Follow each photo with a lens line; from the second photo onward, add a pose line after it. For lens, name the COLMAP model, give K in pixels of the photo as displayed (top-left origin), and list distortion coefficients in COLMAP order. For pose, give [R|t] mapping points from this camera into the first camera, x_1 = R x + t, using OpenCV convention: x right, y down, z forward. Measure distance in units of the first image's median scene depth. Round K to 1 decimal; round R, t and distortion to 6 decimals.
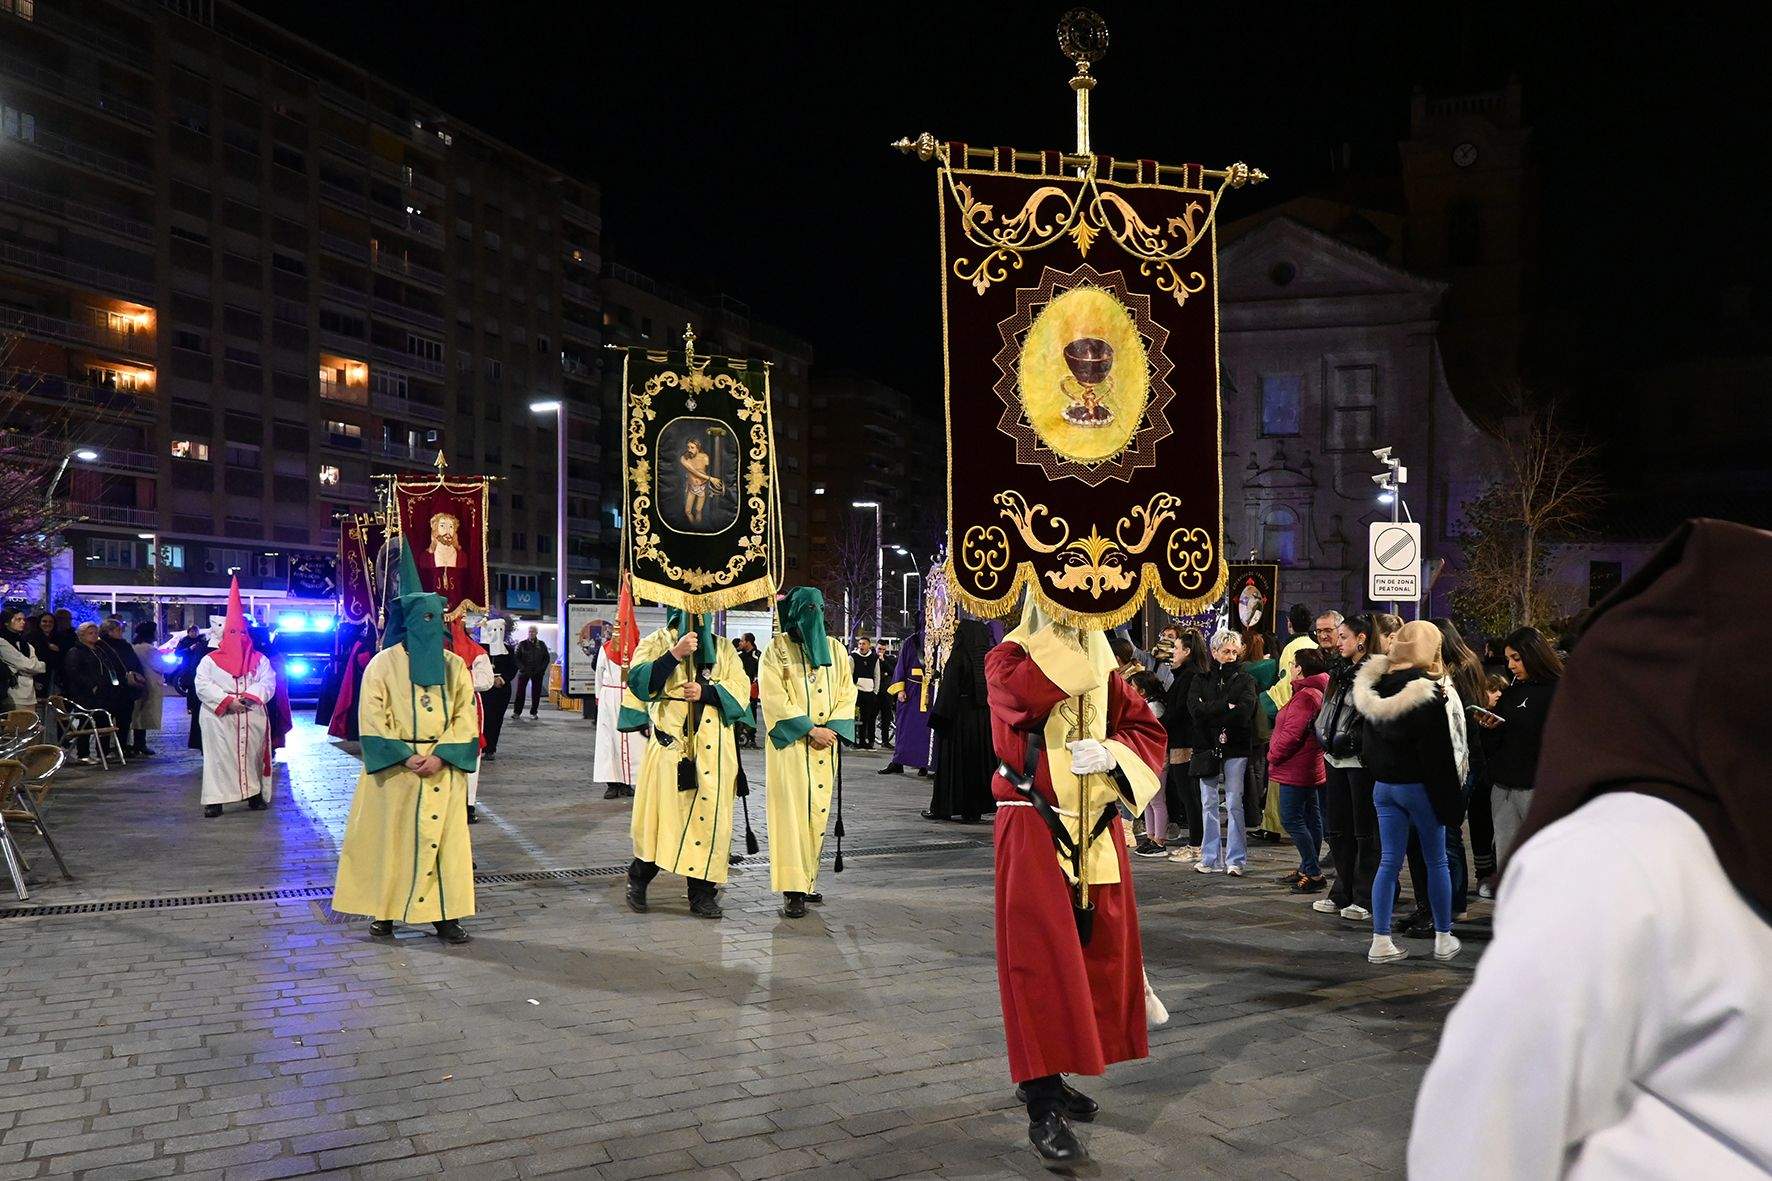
lens RADIAL K [[1906.5, 0, 937.1], [0, 1906.5, 650.9], [0, 0, 1]] dist [0.001592, 0.000000]
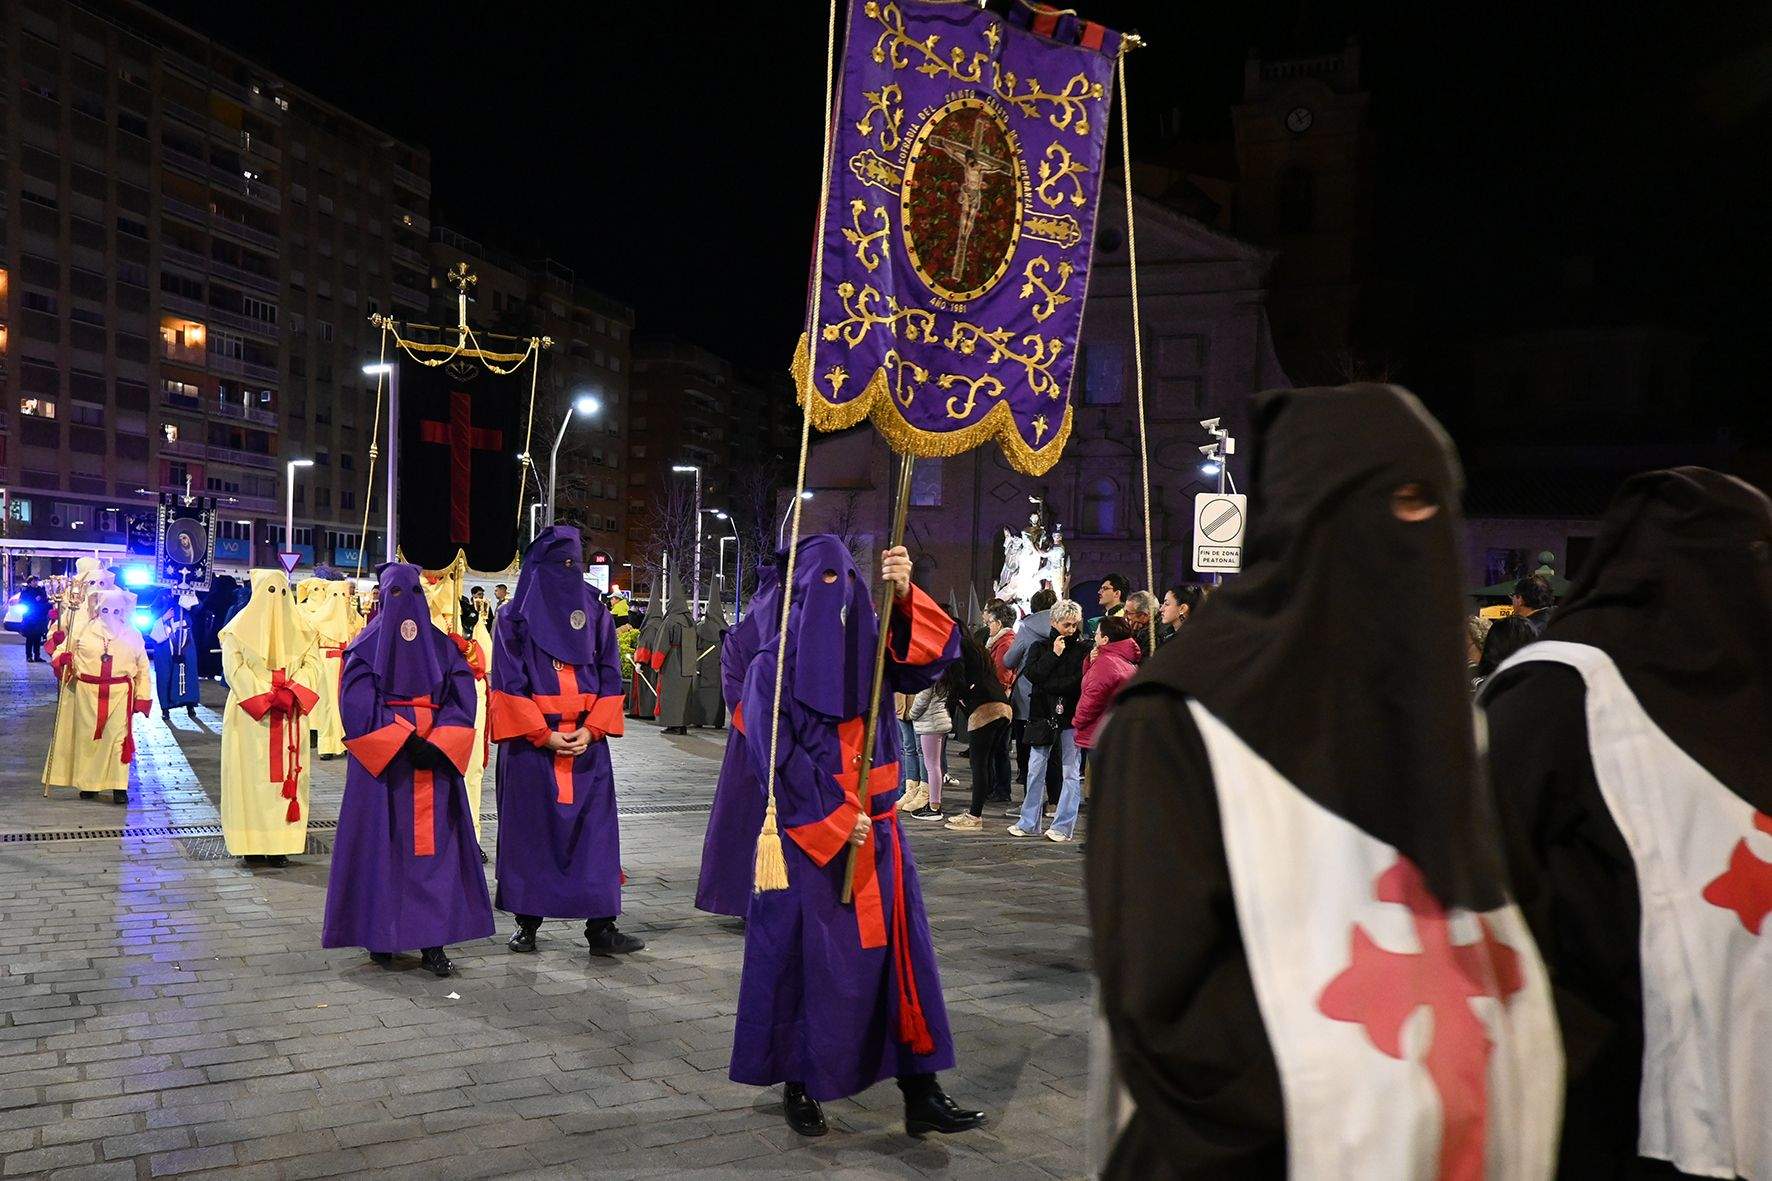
lens RADIAL K [[1480.7, 0, 870.7], [0, 1480.7, 663.3], [0, 0, 1]] dist [-0.000948, 0.004286]
pose [[0.997462, 0.020655, -0.068145, 0.117647], [-0.018244, 0.999192, 0.035810, -0.003372], [0.068830, -0.034476, 0.997033, 0.220258]]
